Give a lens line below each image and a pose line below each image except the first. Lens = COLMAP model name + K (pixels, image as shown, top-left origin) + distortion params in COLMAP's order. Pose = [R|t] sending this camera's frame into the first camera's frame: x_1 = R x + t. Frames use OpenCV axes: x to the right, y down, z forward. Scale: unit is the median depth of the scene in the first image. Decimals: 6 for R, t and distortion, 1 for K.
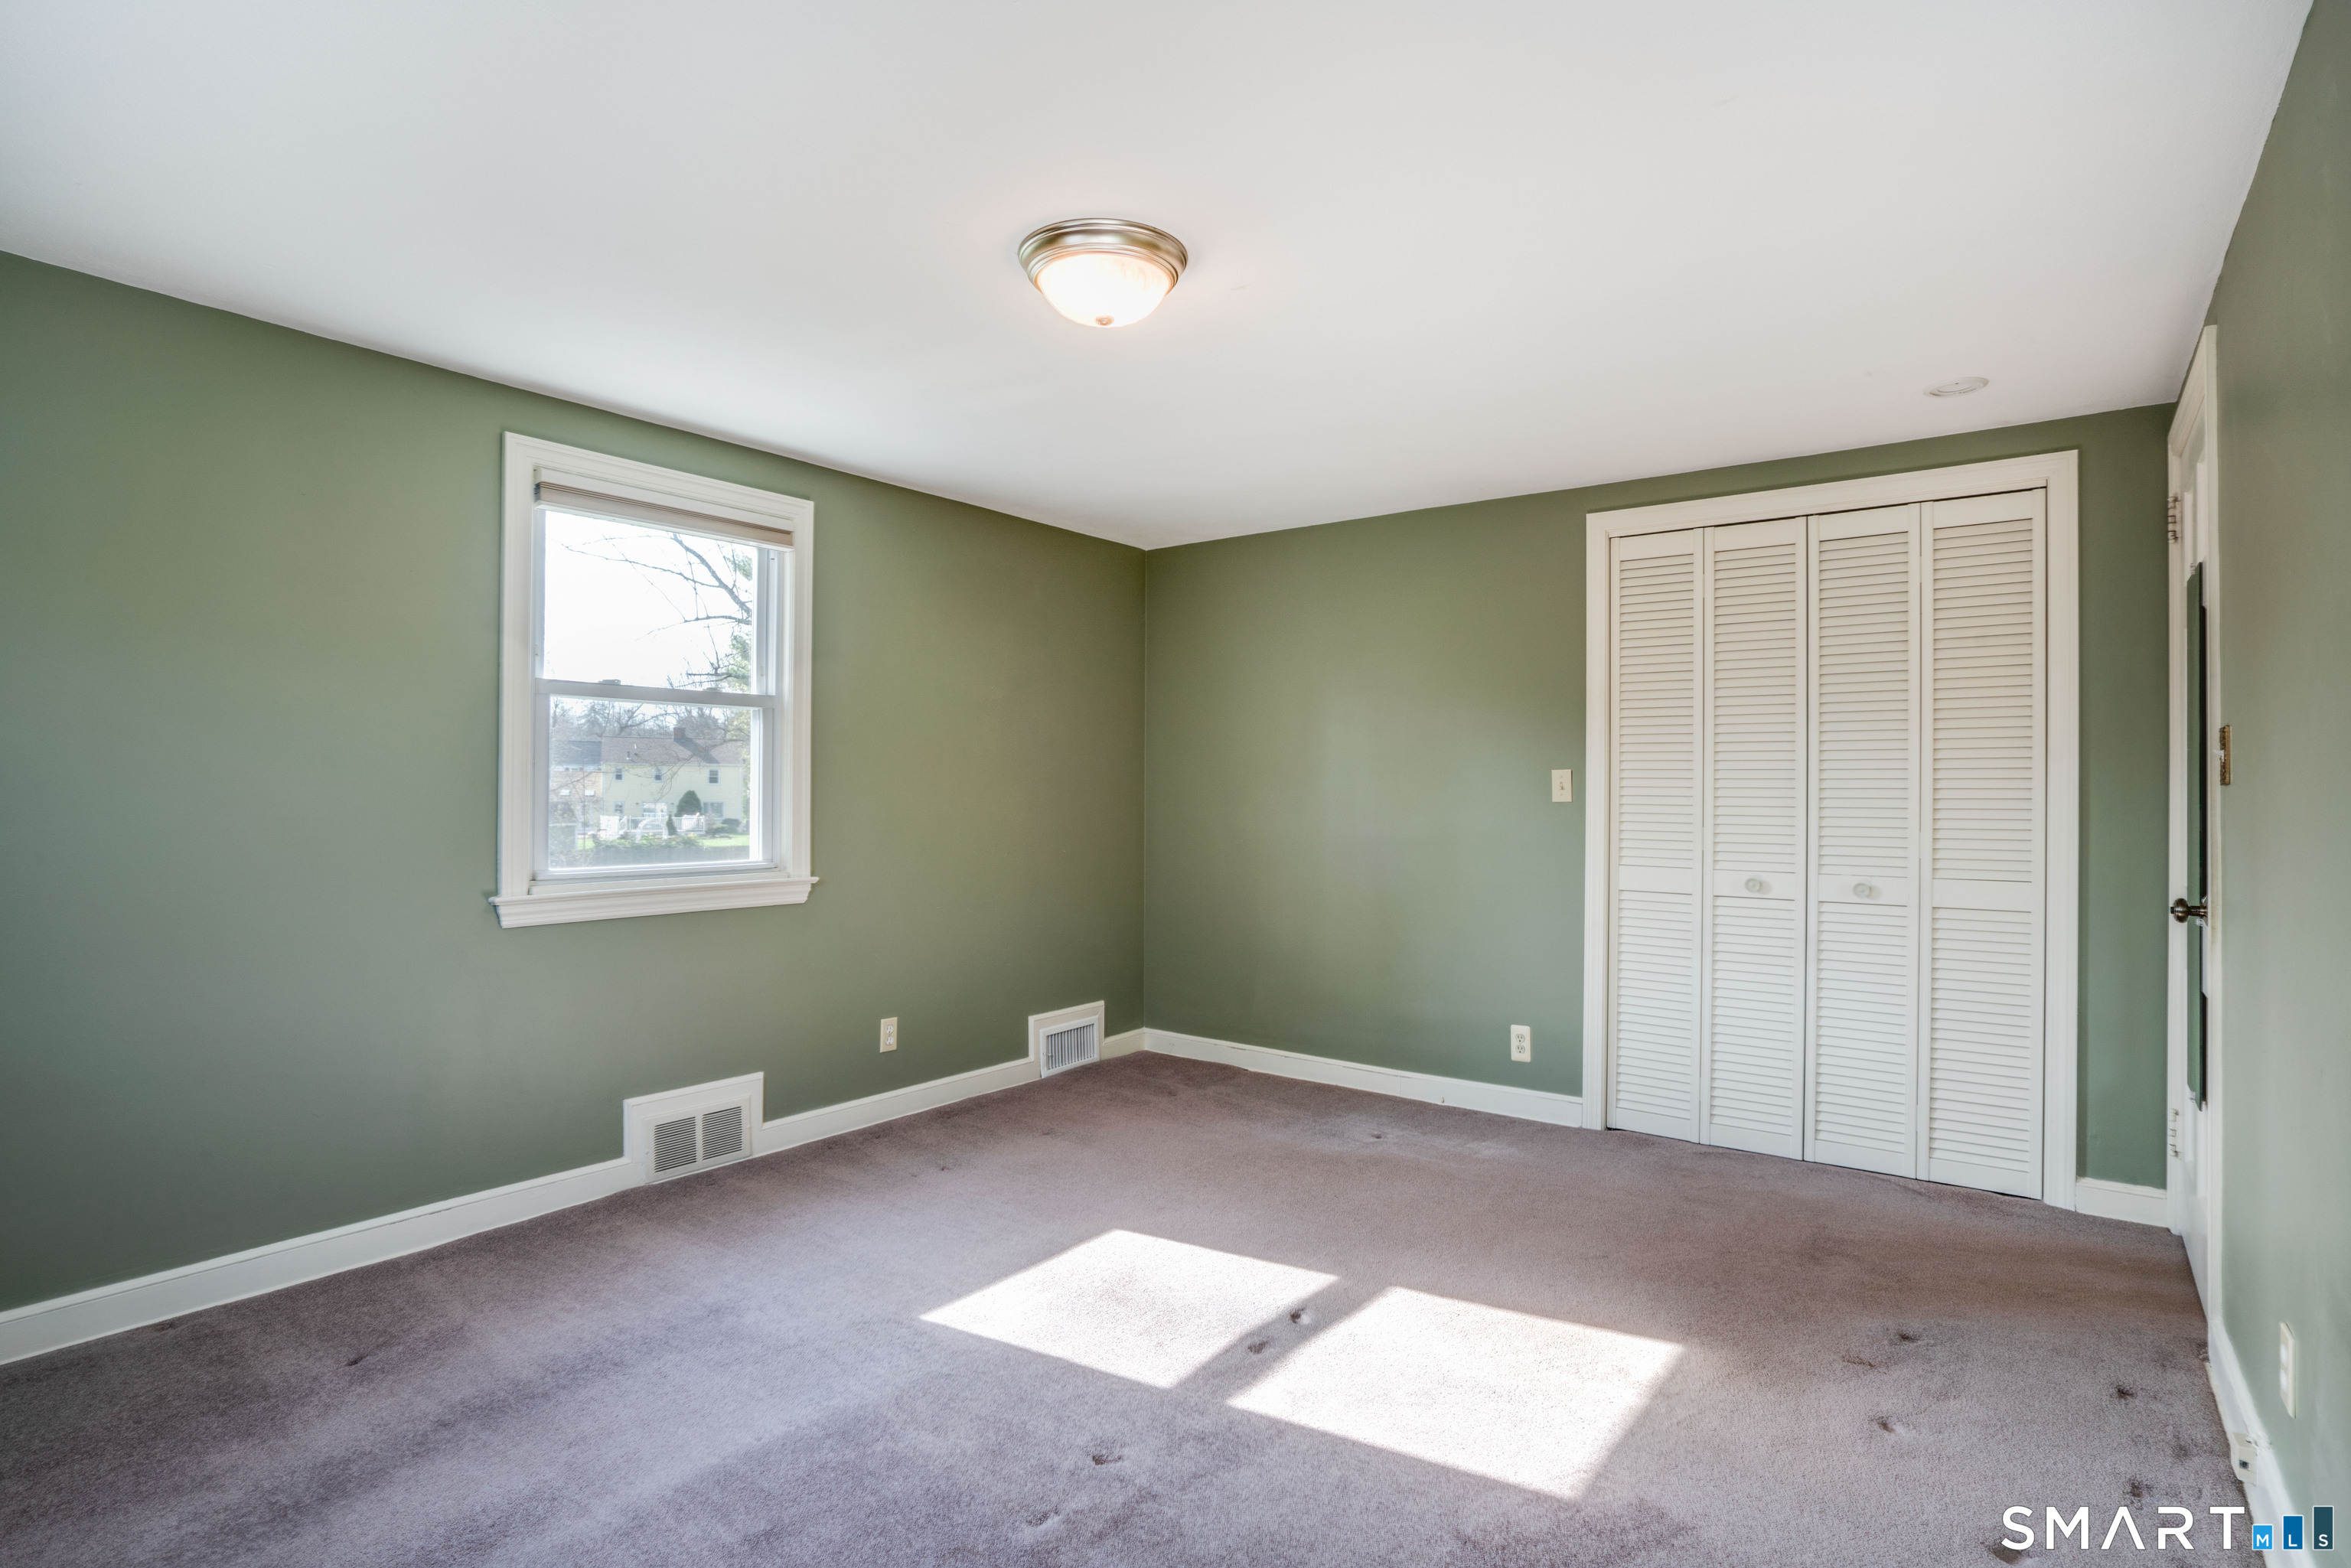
lens RADIAL K [[1184.2, 0, 1205.4], [0, 1184.2, 793.2], [0, 0, 1]] dist [-0.013779, 0.001365]
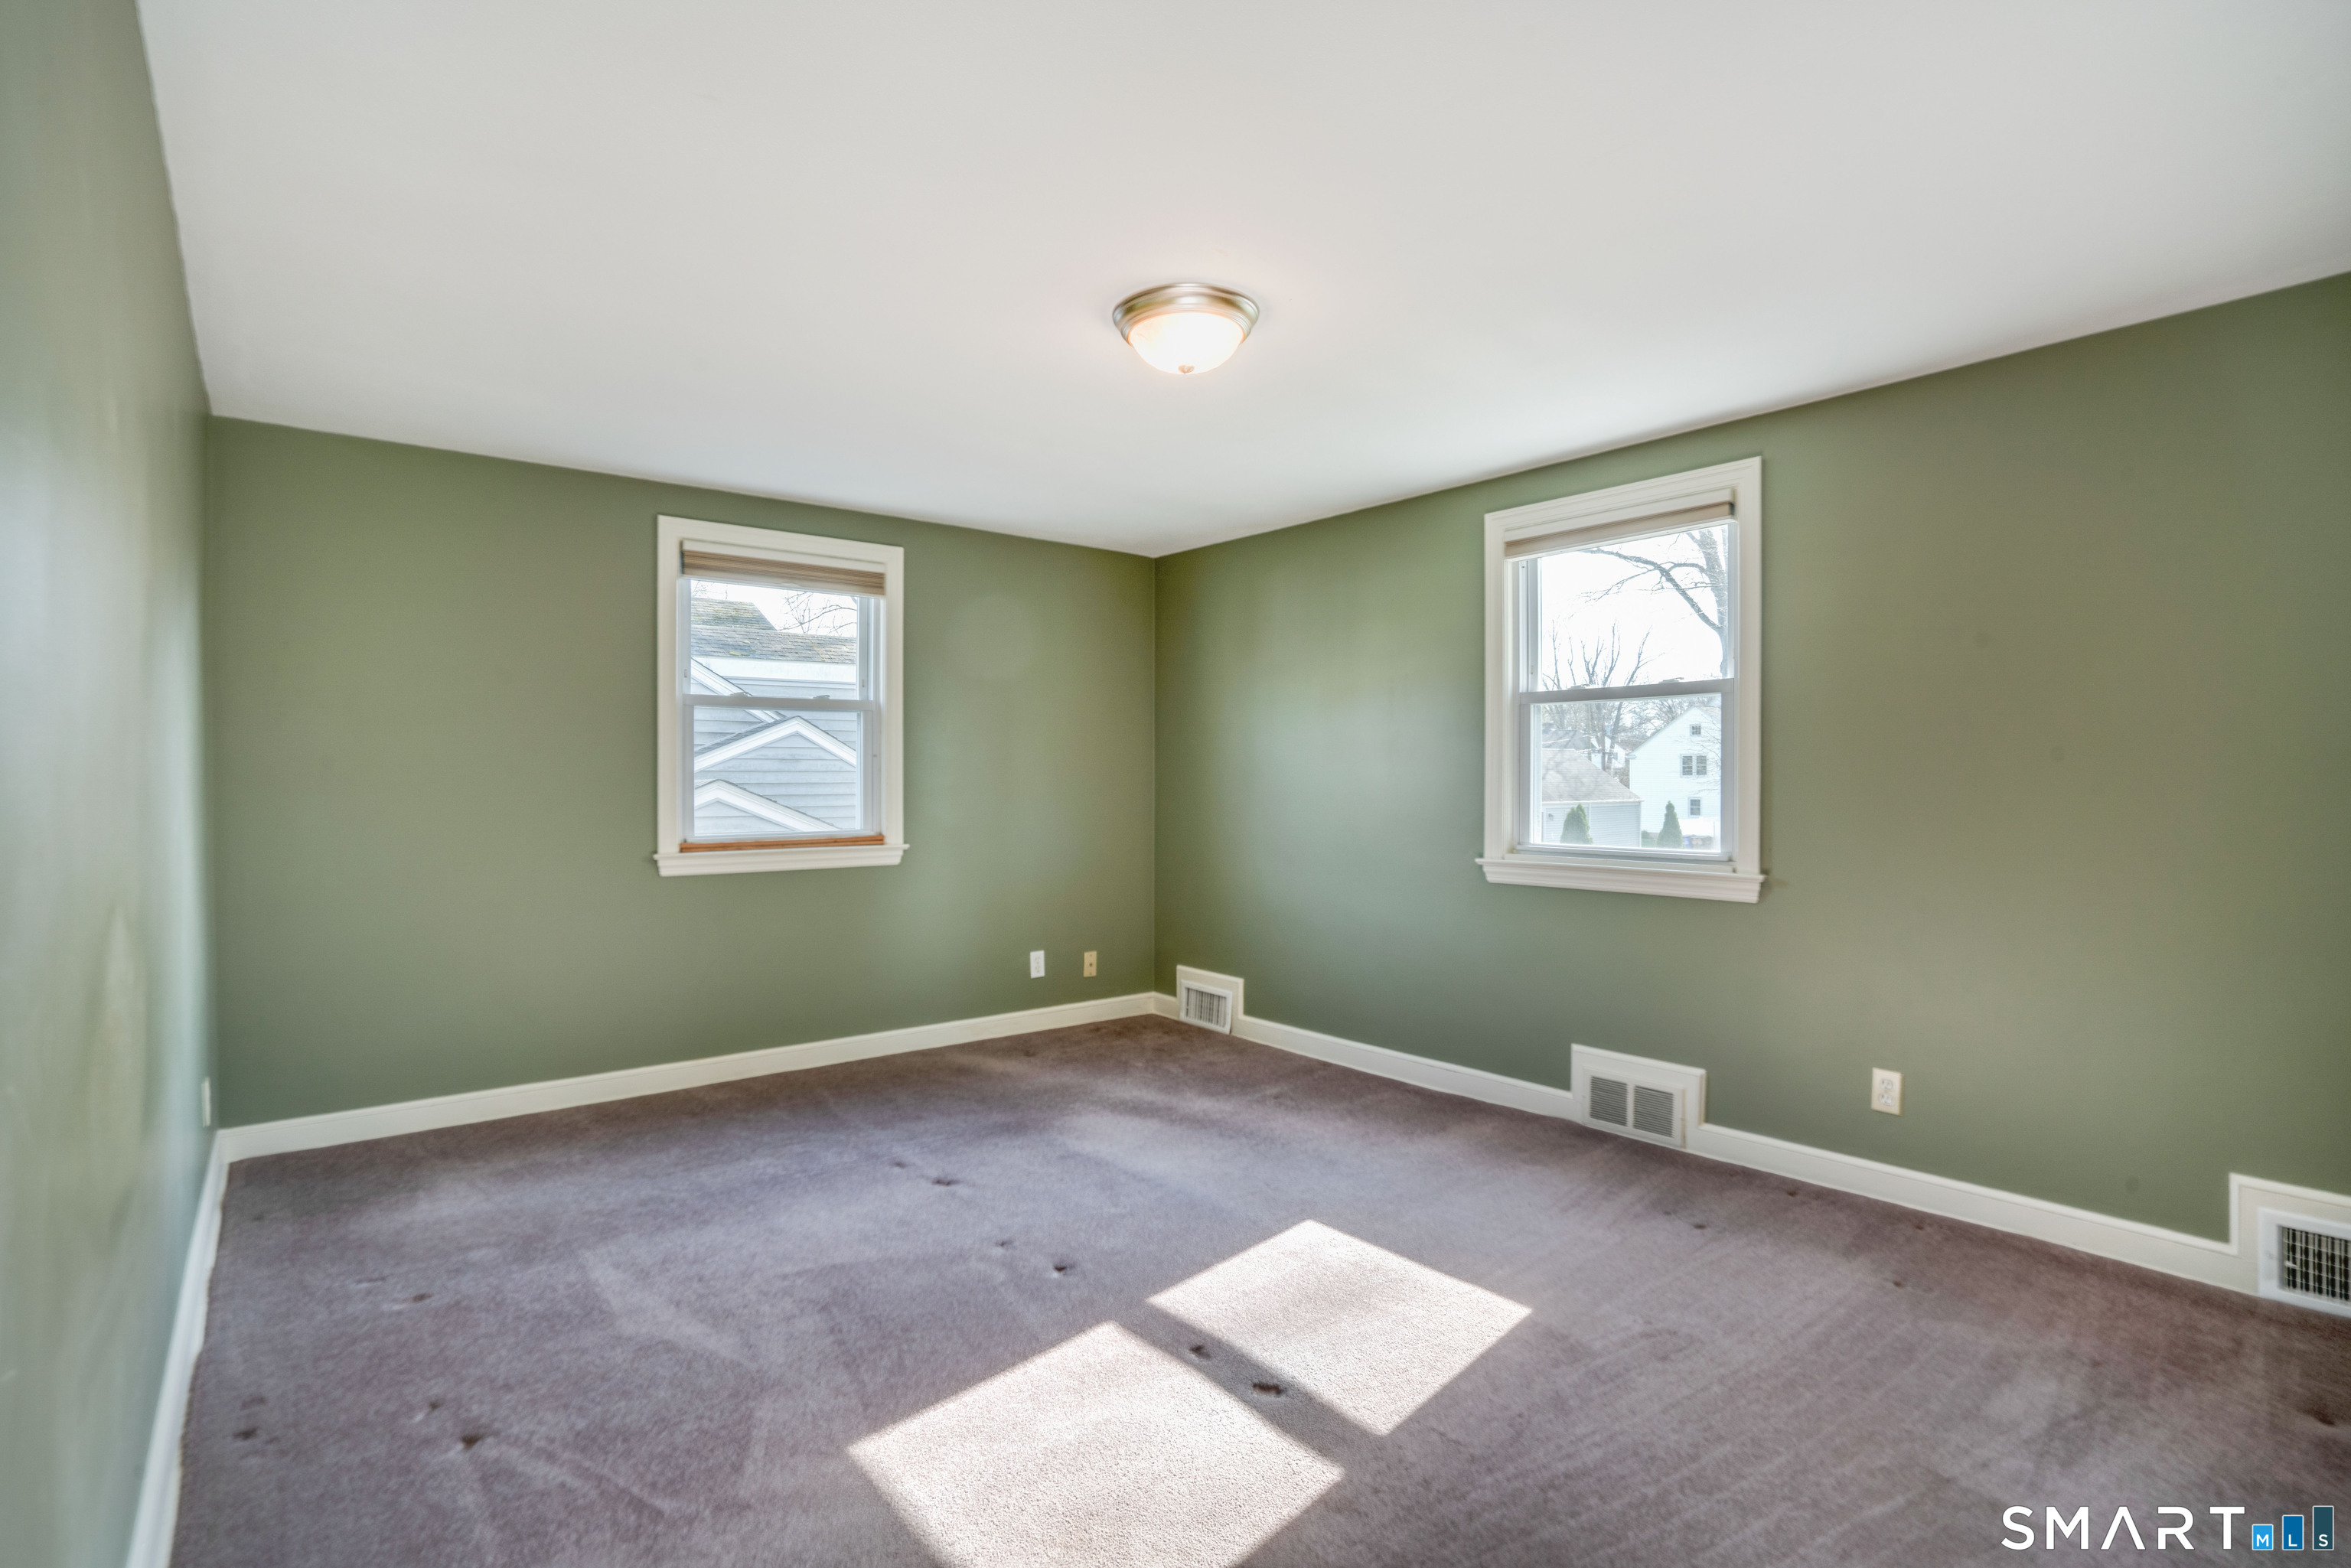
lens RADIAL K [[1184.2, 0, 1179.1], [0, 1184.2, 787.0], [0, 0, 1]] dist [-0.013779, 0.001365]
pose [[-0.272191, 0.001740, -0.962242, 0.724404], [-0.001454, 0.999996, 0.002220, 0.003210], [0.962242, 0.002003, -0.272187, 0.919137]]
